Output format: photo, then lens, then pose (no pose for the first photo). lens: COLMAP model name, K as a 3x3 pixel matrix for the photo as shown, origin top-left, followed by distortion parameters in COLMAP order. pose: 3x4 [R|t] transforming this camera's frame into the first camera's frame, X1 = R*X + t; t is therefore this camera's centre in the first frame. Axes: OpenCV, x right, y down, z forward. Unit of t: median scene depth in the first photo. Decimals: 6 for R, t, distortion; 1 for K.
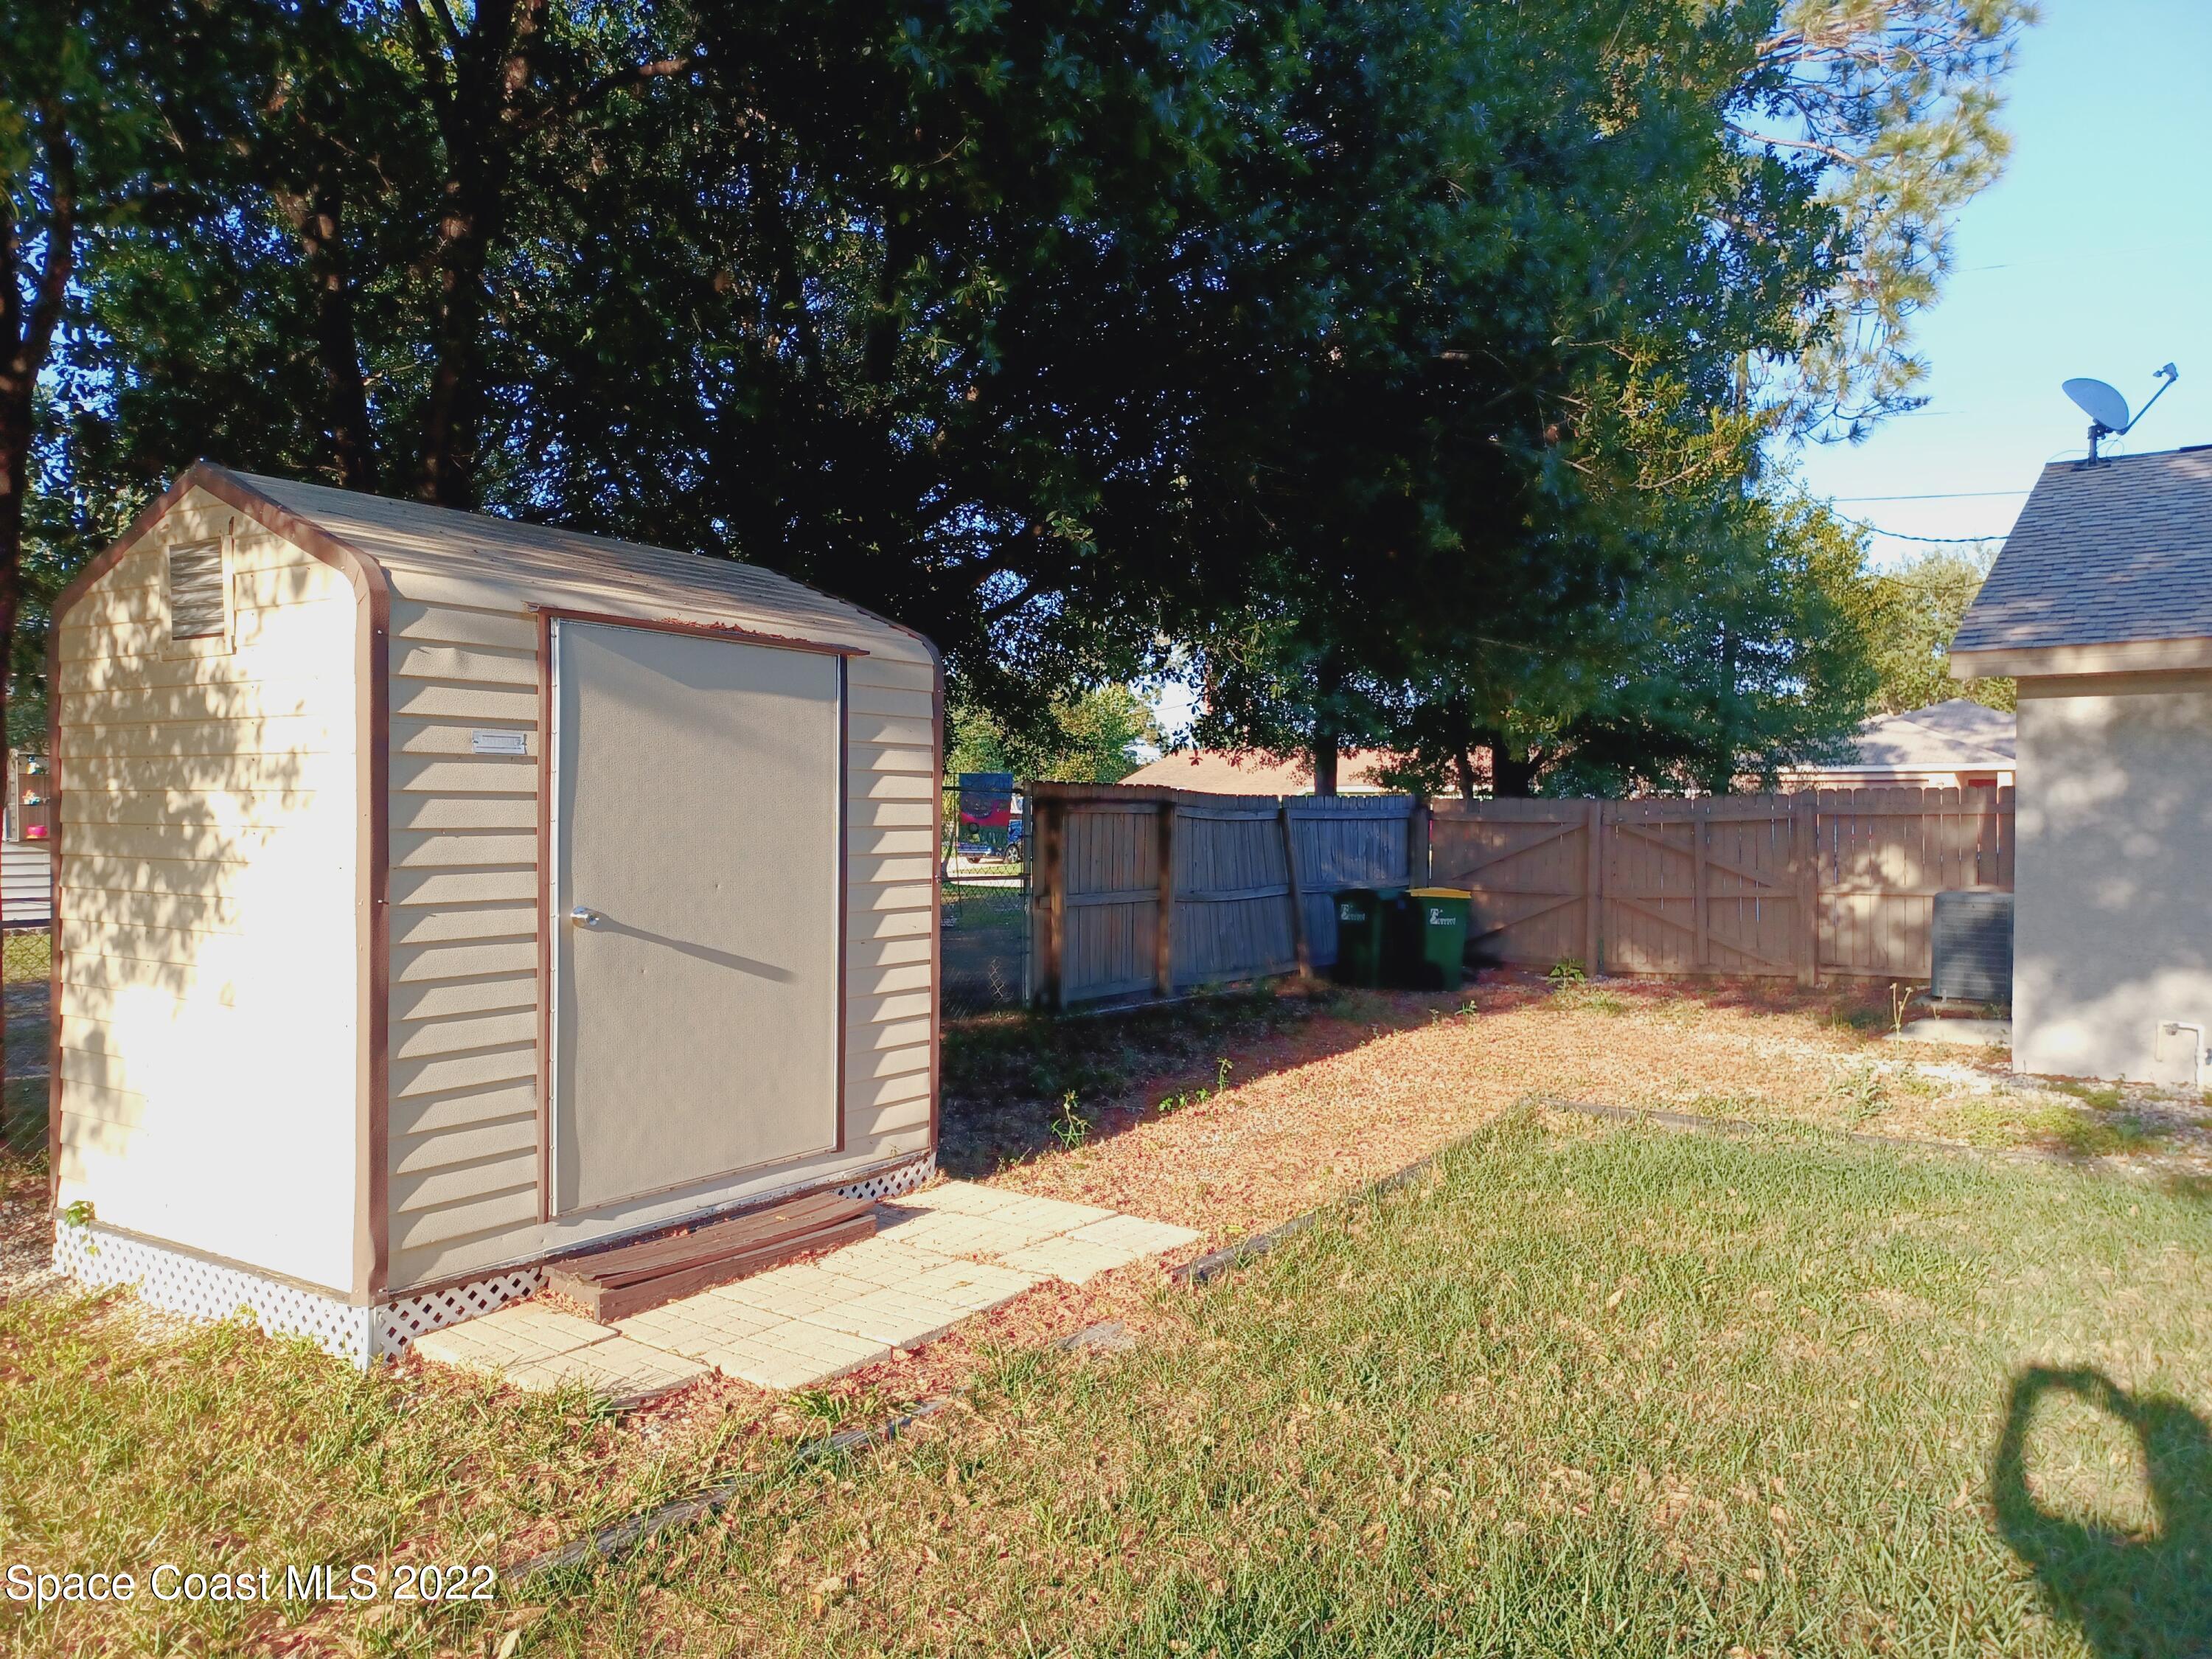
lens RADIAL K [[1620.5, 0, 1106.0], [0, 1620.5, 829.5], [0, 0, 1]] dist [0.000931, 0.002085]
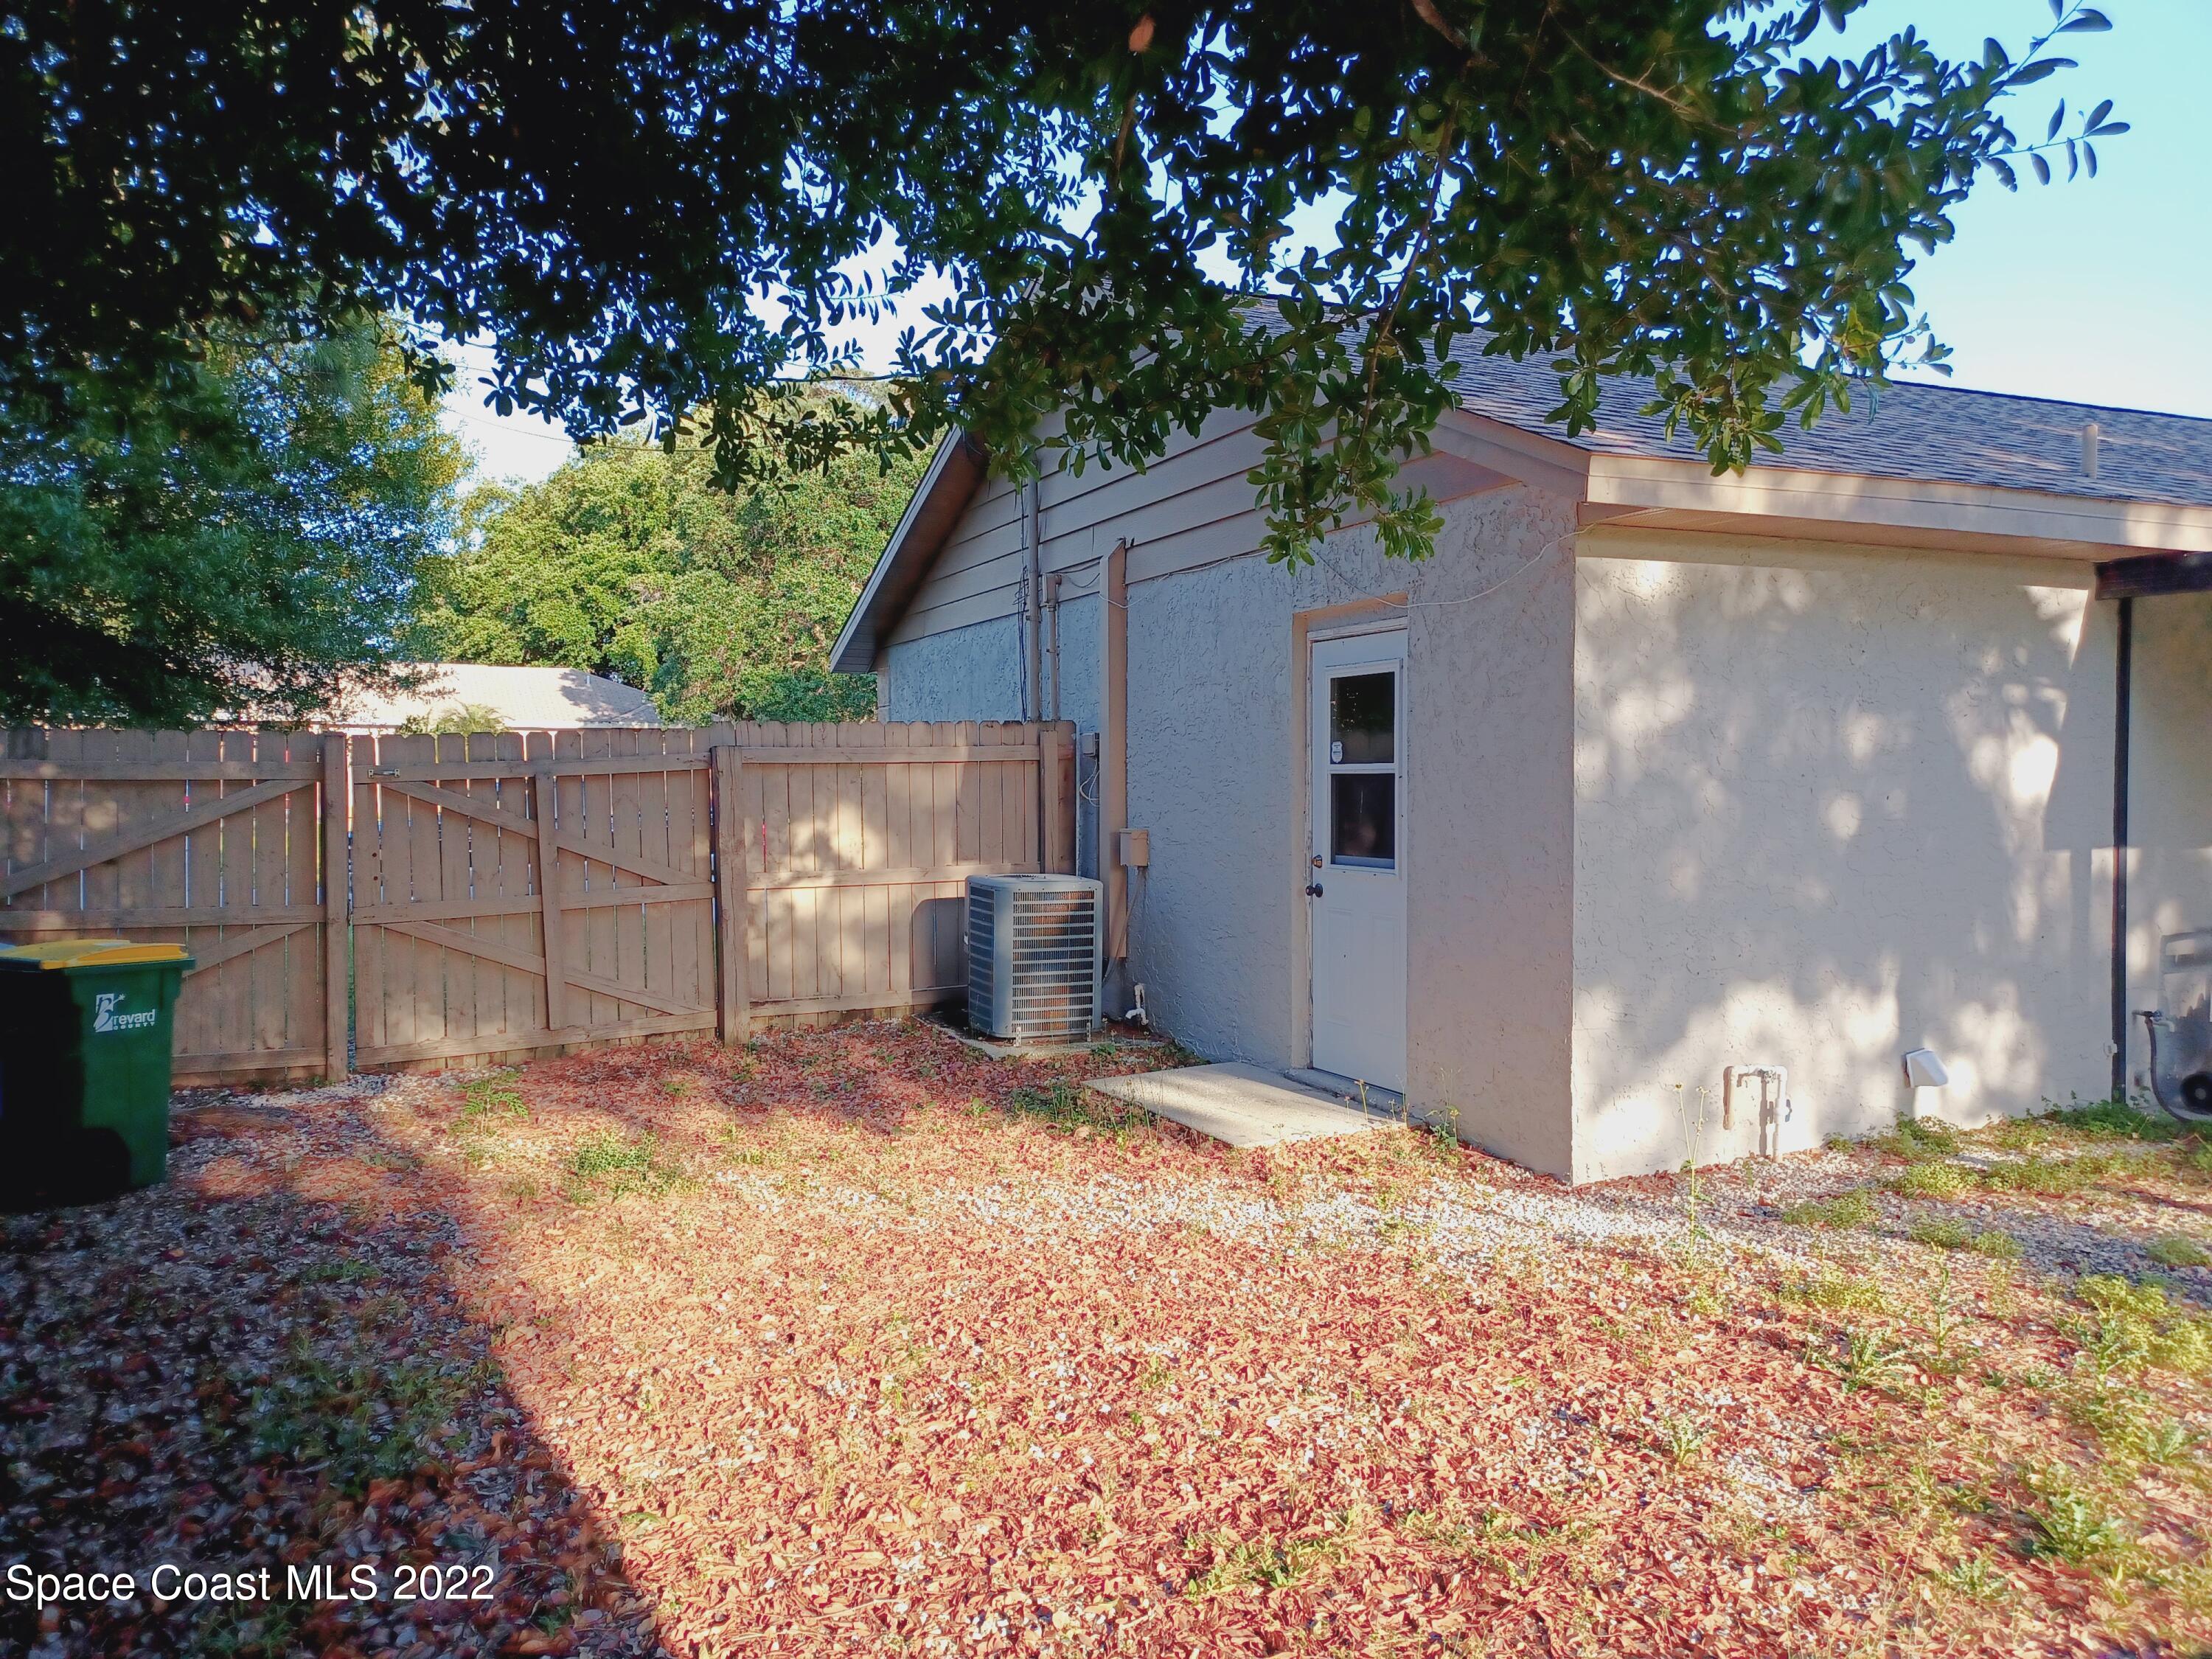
lens RADIAL K [[1605.6, 0, 1101.0], [0, 1605.6, 822.4], [0, 0, 1]] dist [0.001262, 0.032880]
pose [[0.502810, -0.032004, 0.863804, -0.025248], [0.012595, 0.999480, 0.029699, -0.002086], [-0.864305, -0.004053, 0.502951, 0.741599]]
